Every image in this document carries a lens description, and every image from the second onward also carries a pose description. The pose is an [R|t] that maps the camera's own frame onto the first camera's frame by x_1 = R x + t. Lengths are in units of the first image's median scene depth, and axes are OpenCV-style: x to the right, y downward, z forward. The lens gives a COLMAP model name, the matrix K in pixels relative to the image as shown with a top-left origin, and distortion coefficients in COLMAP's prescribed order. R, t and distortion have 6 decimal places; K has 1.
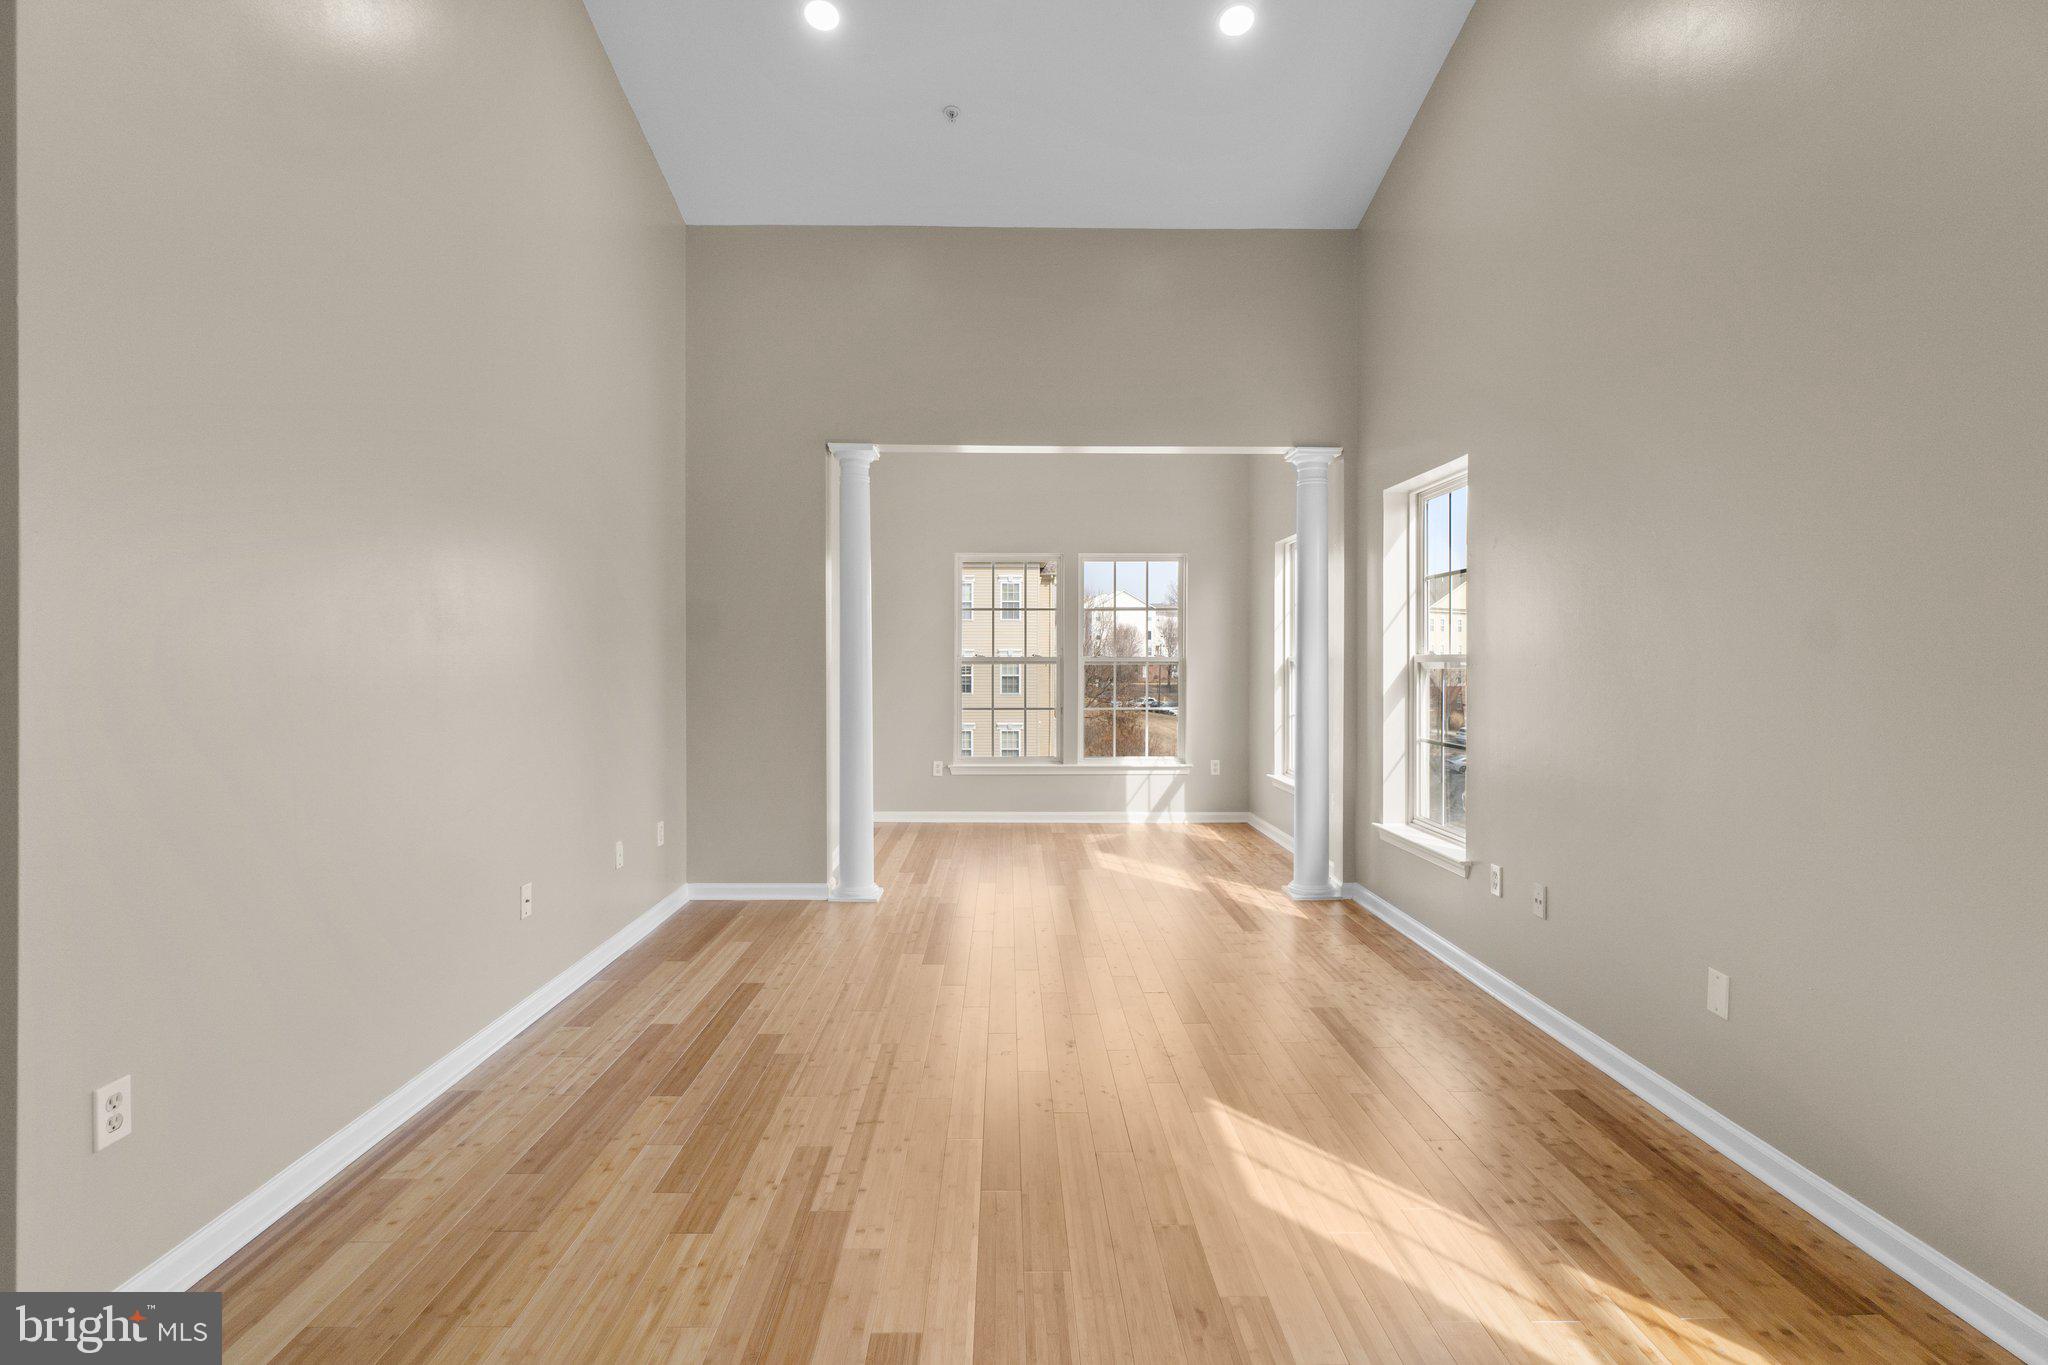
lens RADIAL K [[974.3, 0, 1039.9], [0, 974.3, 667.1], [0, 0, 1]] dist [0.002132, 0.001520]
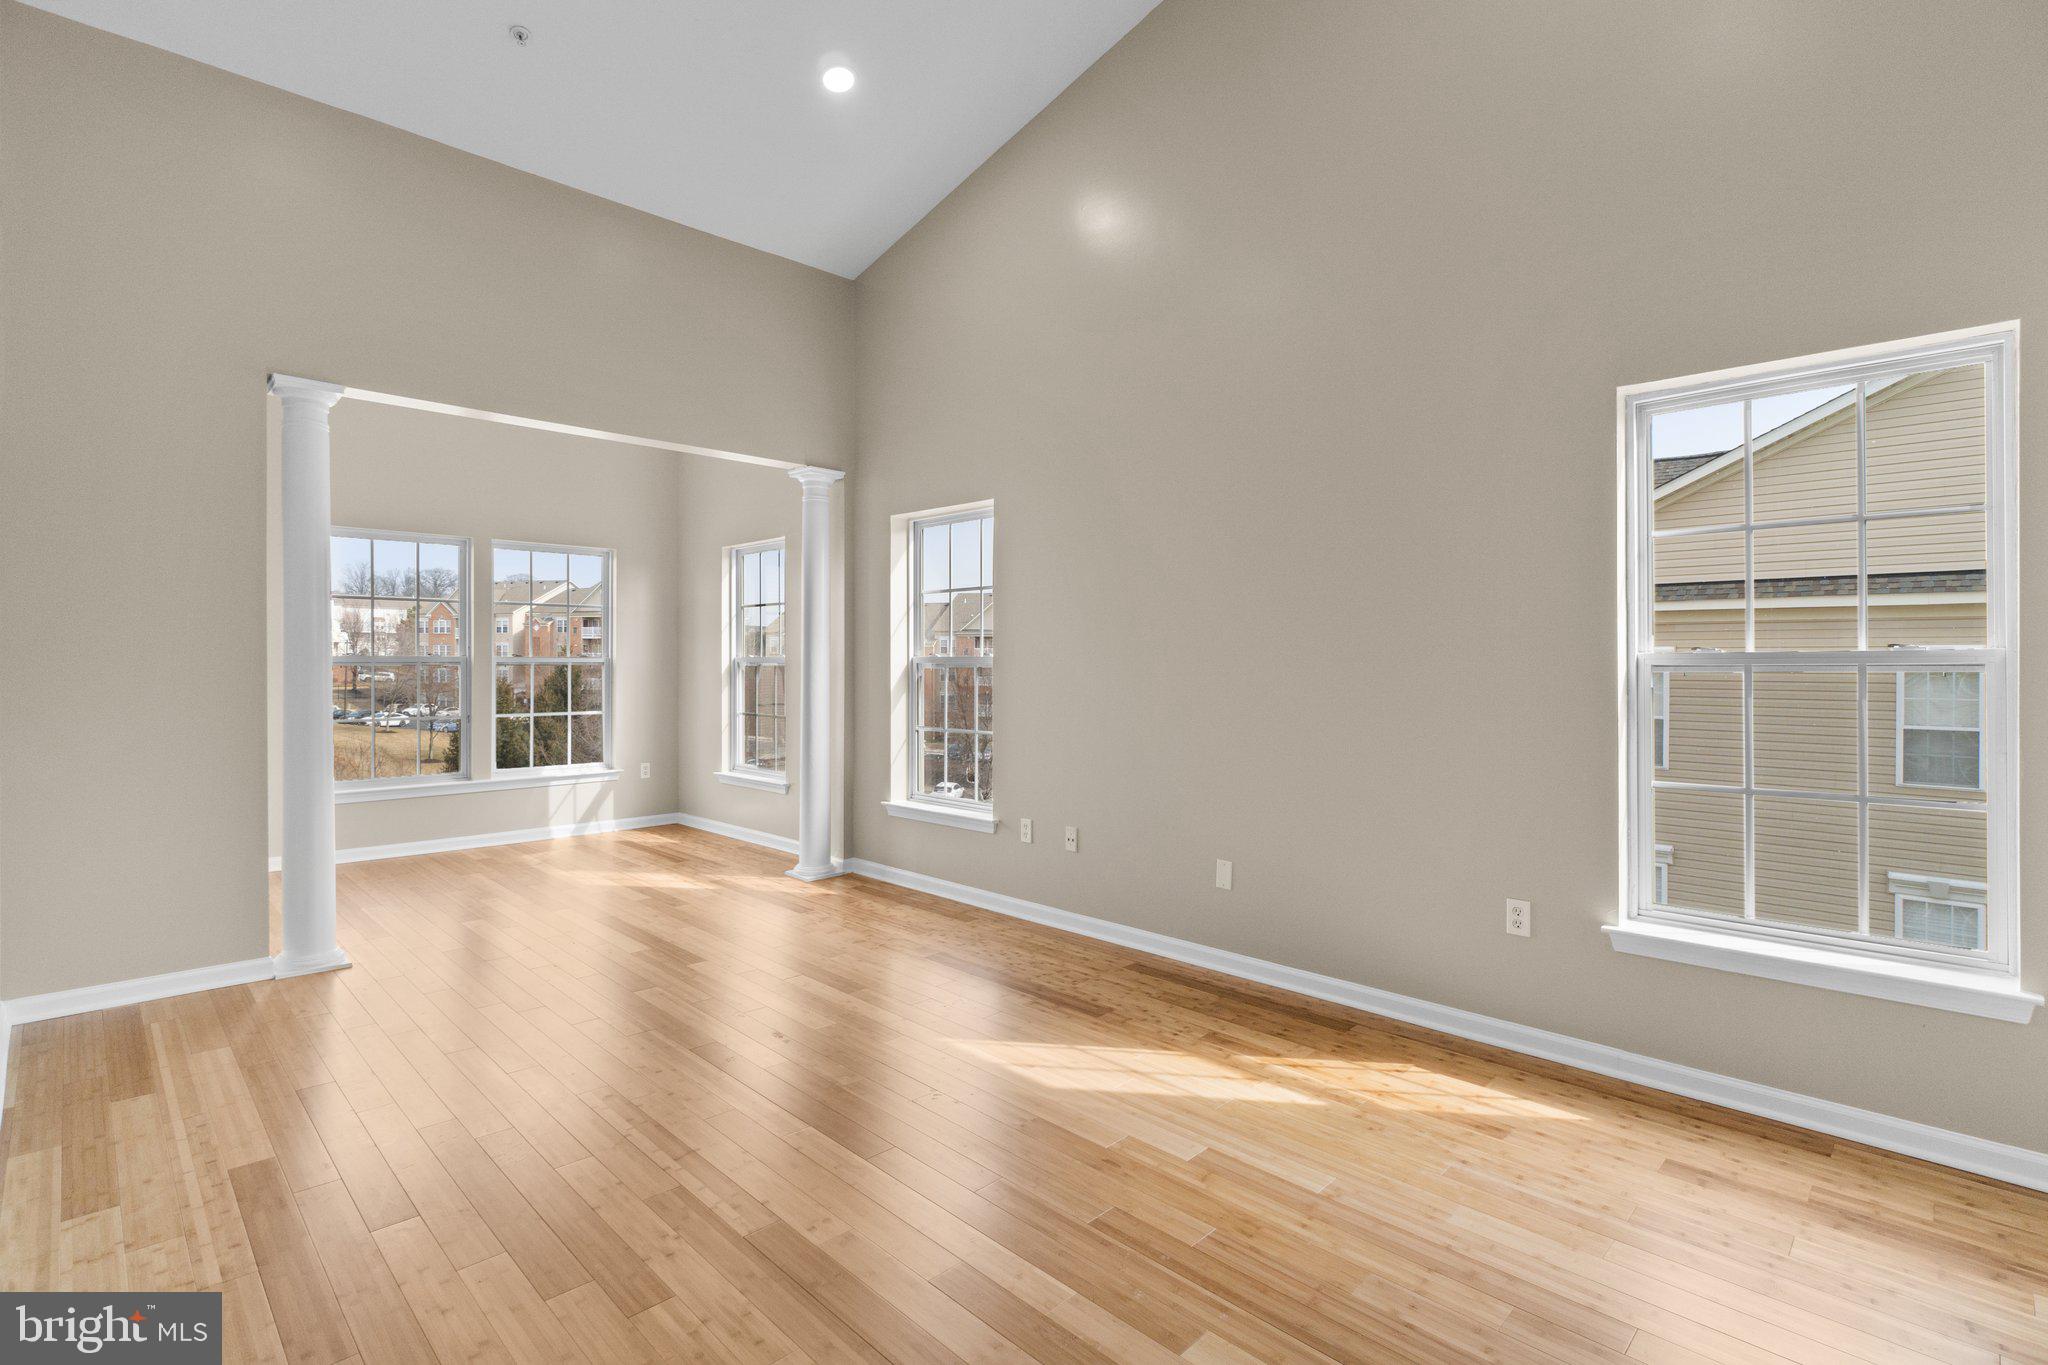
lens RADIAL K [[974.3, 0, 1009.2], [0, 974.3, 666.2], [0, 0, 1]] dist [0.002132, 0.001520]
pose [[0.719611, -0.003091, 0.694370, -0.354922], [0.003669, 0.999993, 0.000649, -0.001454], [-0.694368, 0.002081, 0.719617, 0.063218]]
